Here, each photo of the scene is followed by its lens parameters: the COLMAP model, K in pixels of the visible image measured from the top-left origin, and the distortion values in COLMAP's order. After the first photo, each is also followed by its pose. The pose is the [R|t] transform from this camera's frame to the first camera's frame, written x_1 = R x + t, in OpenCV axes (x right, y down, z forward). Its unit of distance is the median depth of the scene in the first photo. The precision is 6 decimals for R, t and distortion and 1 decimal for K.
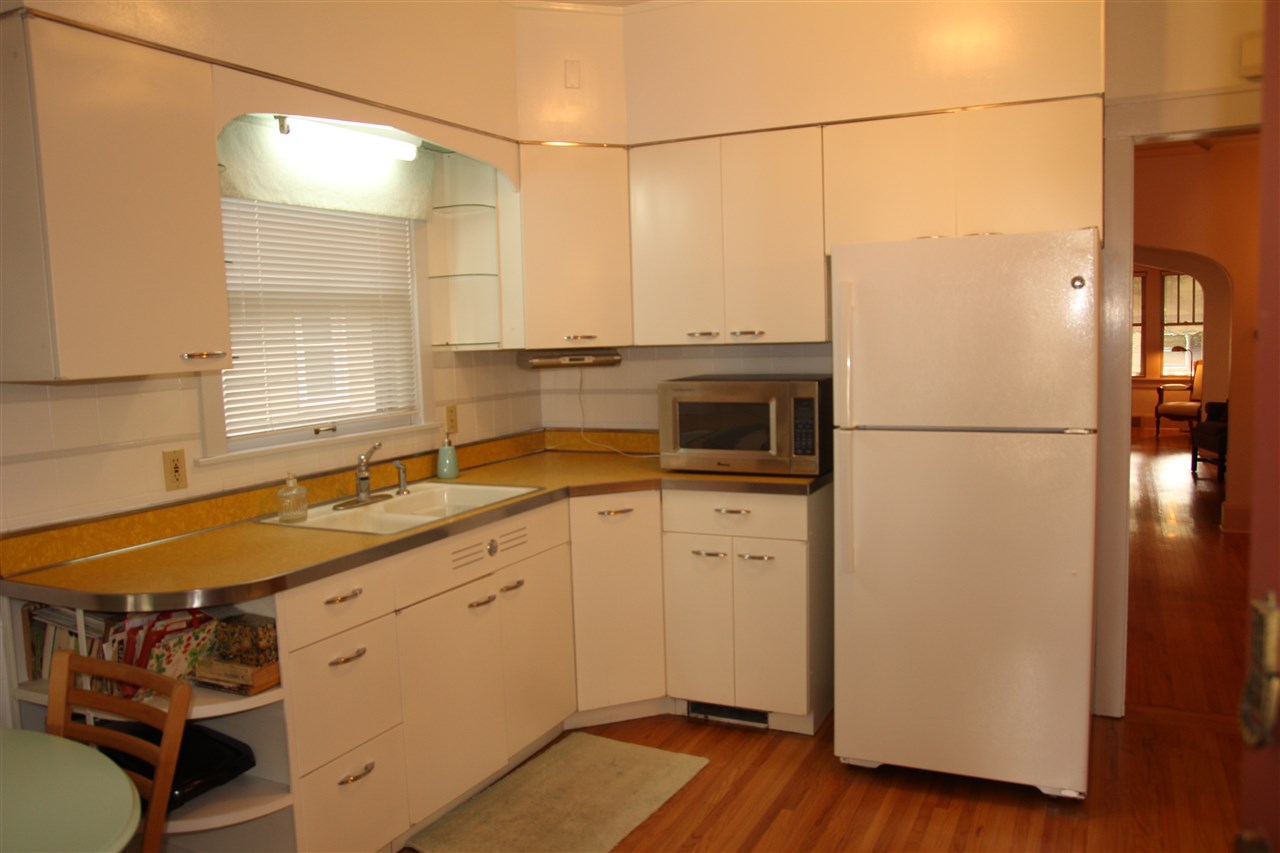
lens RADIAL K [[969.5, 0, 640.0], [0, 969.5, 426.5], [0, 0, 1]] dist [-0.137079, 0.110957]
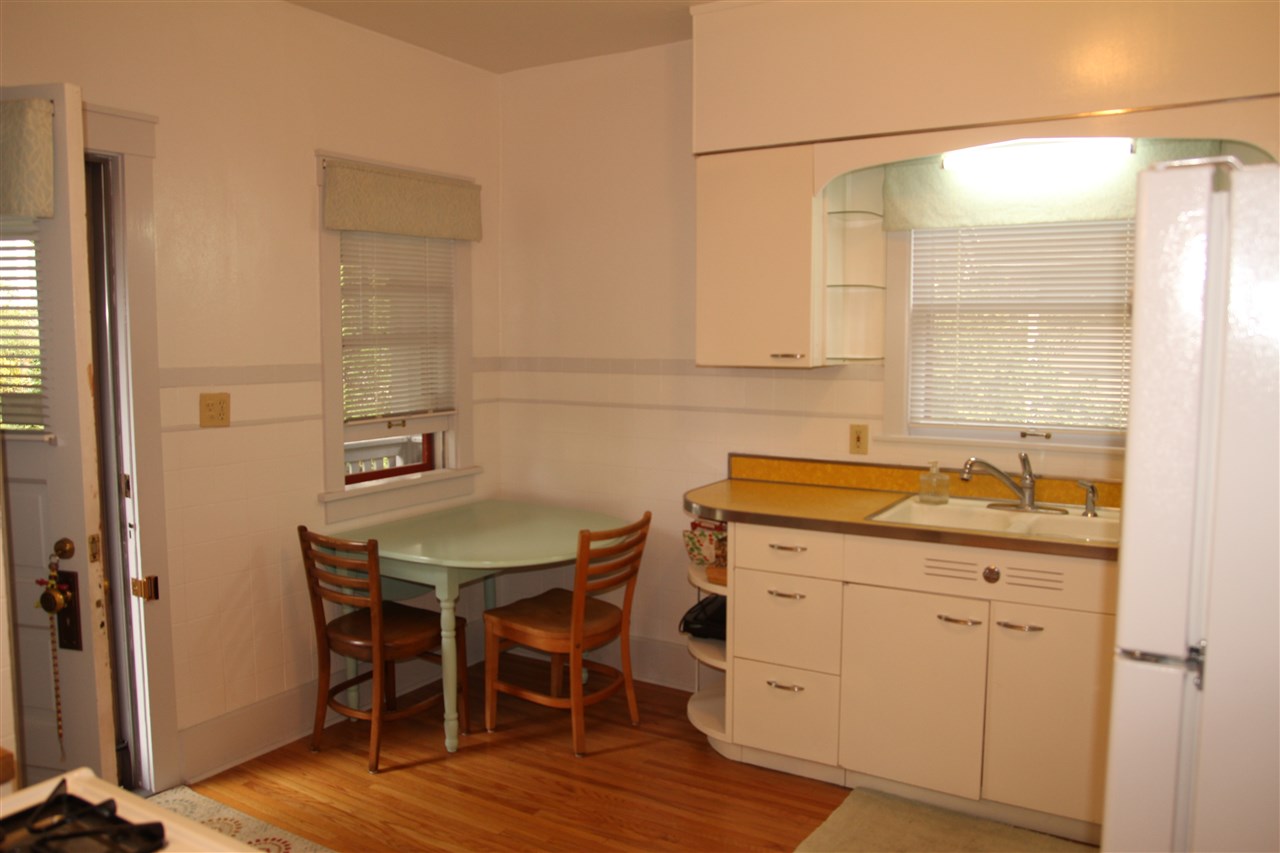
lens RADIAL K [[969.5, 0, 640.0], [0, 969.5, 426.5], [0, 0, 1]] dist [-0.137079, 0.110957]
pose [[-0.093332, 0.126540, -0.987561, 0.865883], [-0.089597, 0.986799, 0.134910, -0.126235], [0.991595, 0.101074, -0.080763, 0.782371]]
